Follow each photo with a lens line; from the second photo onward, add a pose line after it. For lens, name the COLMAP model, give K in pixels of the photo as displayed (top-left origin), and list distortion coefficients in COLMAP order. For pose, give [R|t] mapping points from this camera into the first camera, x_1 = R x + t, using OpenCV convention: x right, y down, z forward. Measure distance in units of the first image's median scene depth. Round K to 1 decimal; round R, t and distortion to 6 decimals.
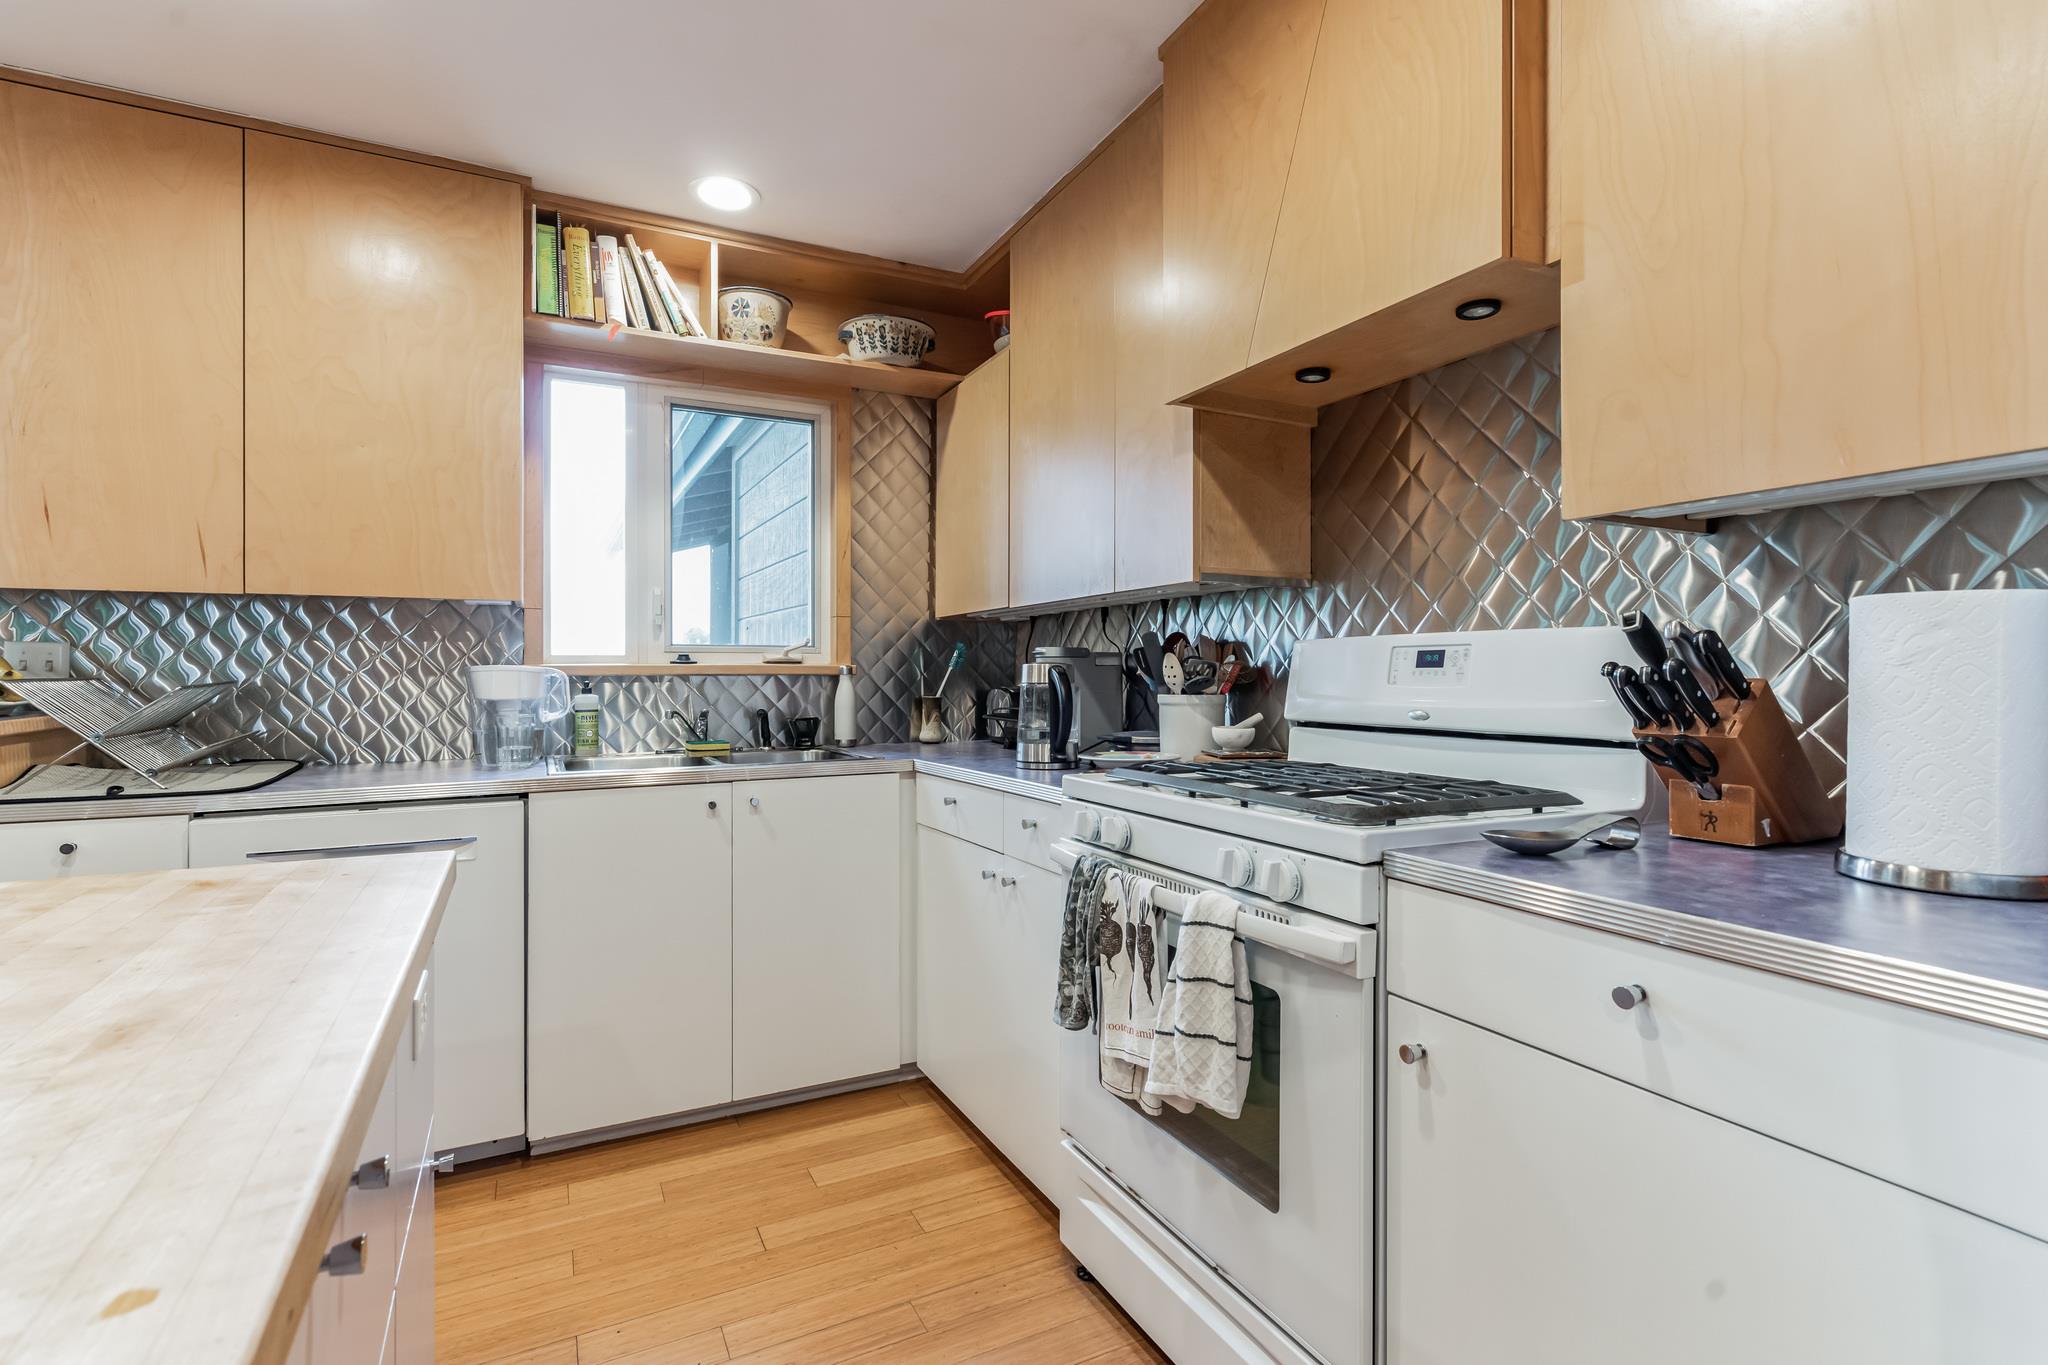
lens RADIAL K [[964.2, 0, 1020.3], [0, 964.2, 668.8], [0, 0, 1]] dist [0.003773, 0.000769]
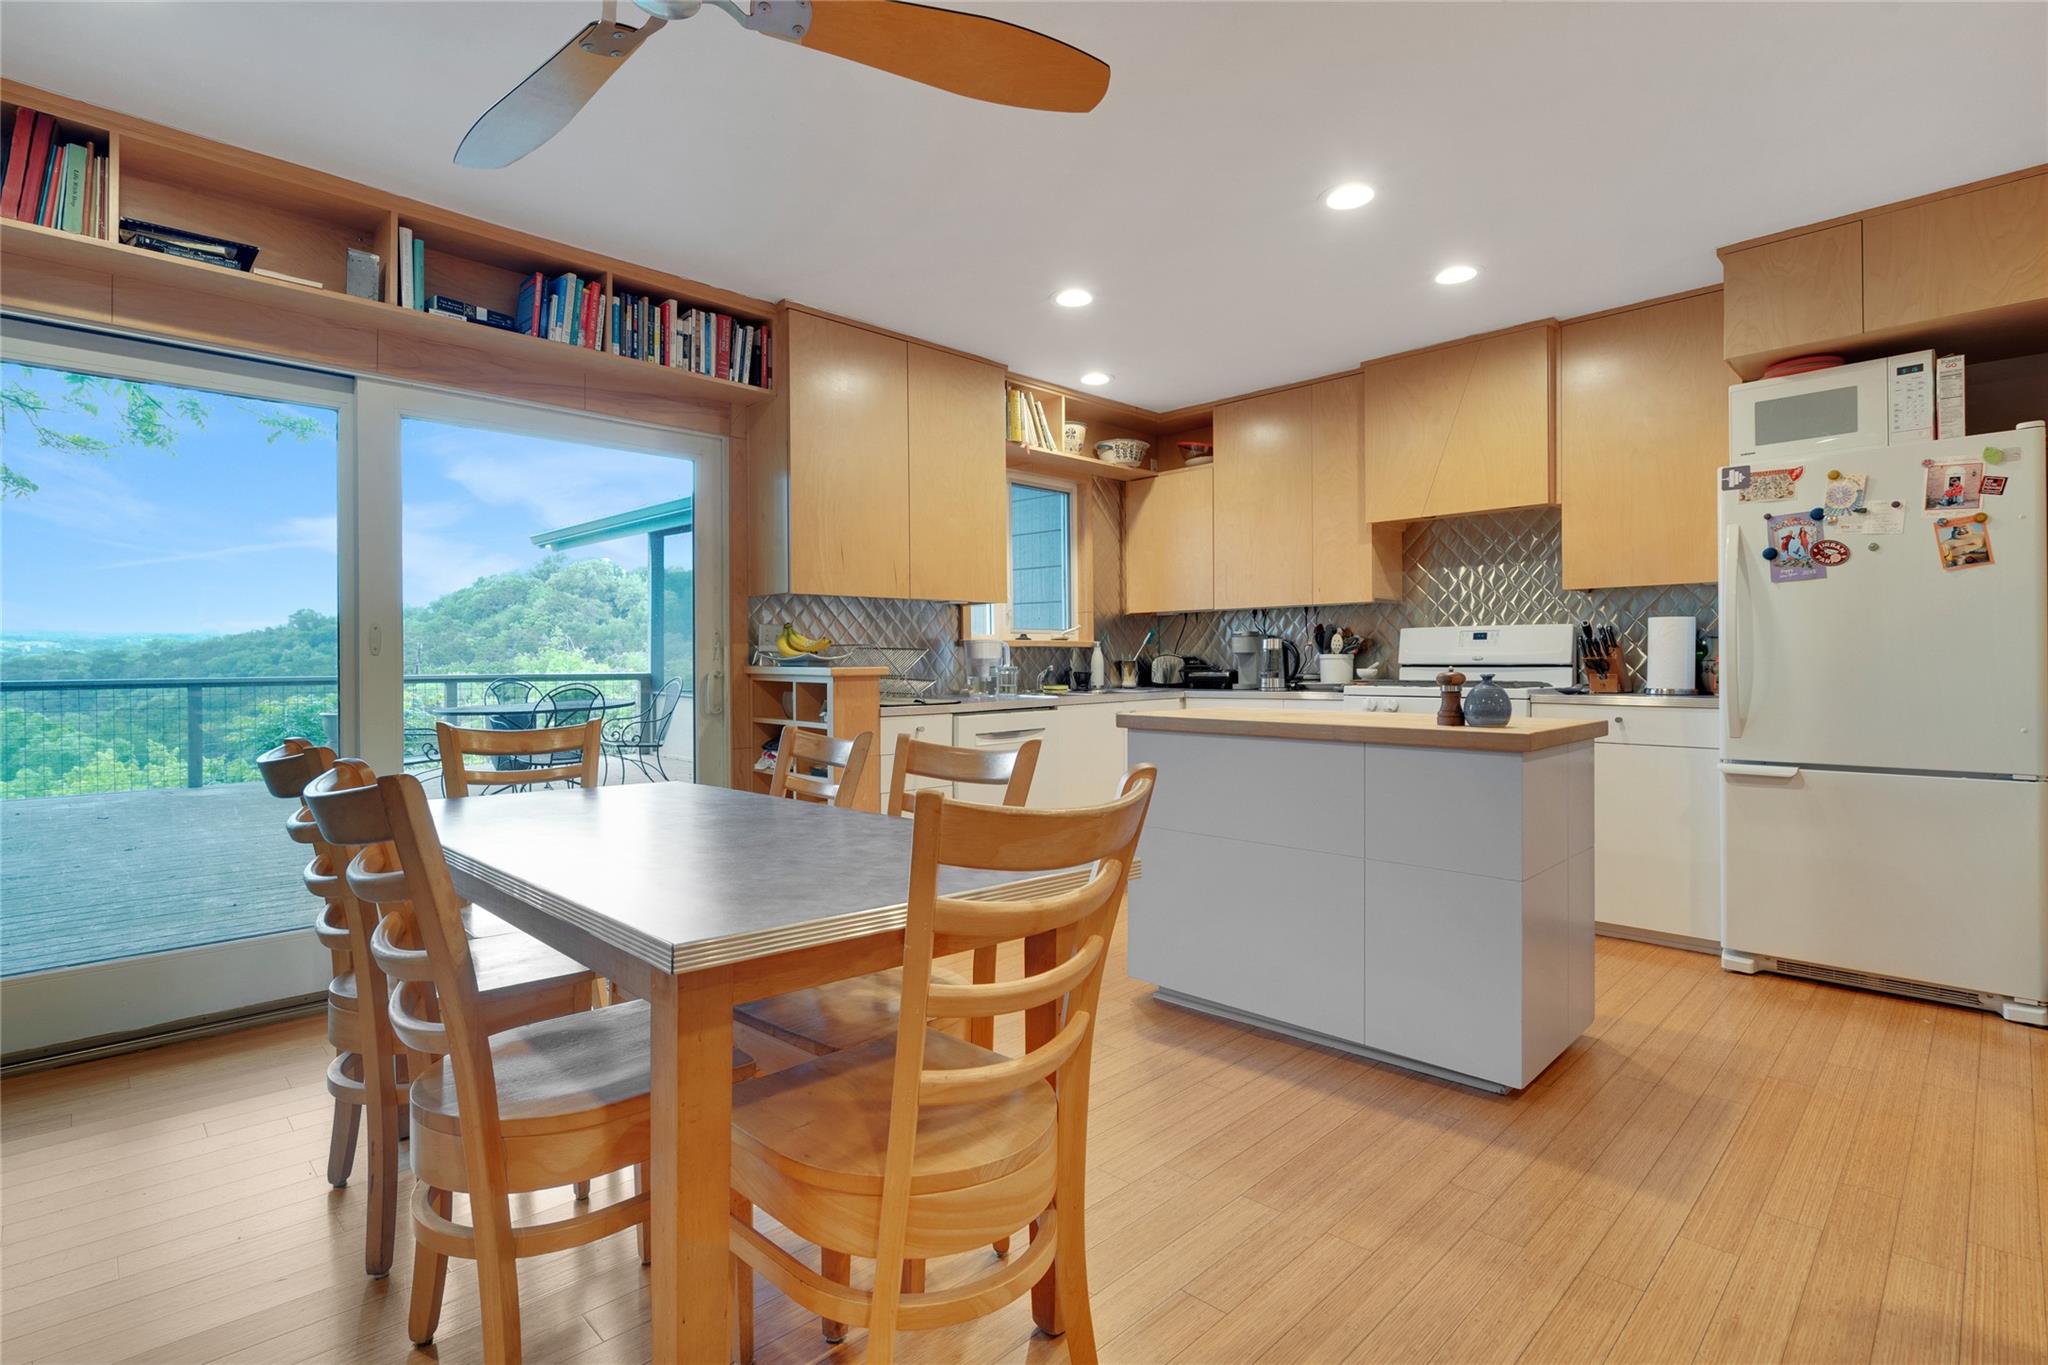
lens RADIAL K [[971.0, 0, 1024.4], [0, 971.0, 663.9], [0, 0, 1]] dist [-0.001376, 0.000322]
pose [[0.950097, -0.004780, 0.311919, -0.995388], [0.003073, 0.999977, 0.005966, 0.029368], [-0.311941, -0.004710, 0.950090, -0.683086]]
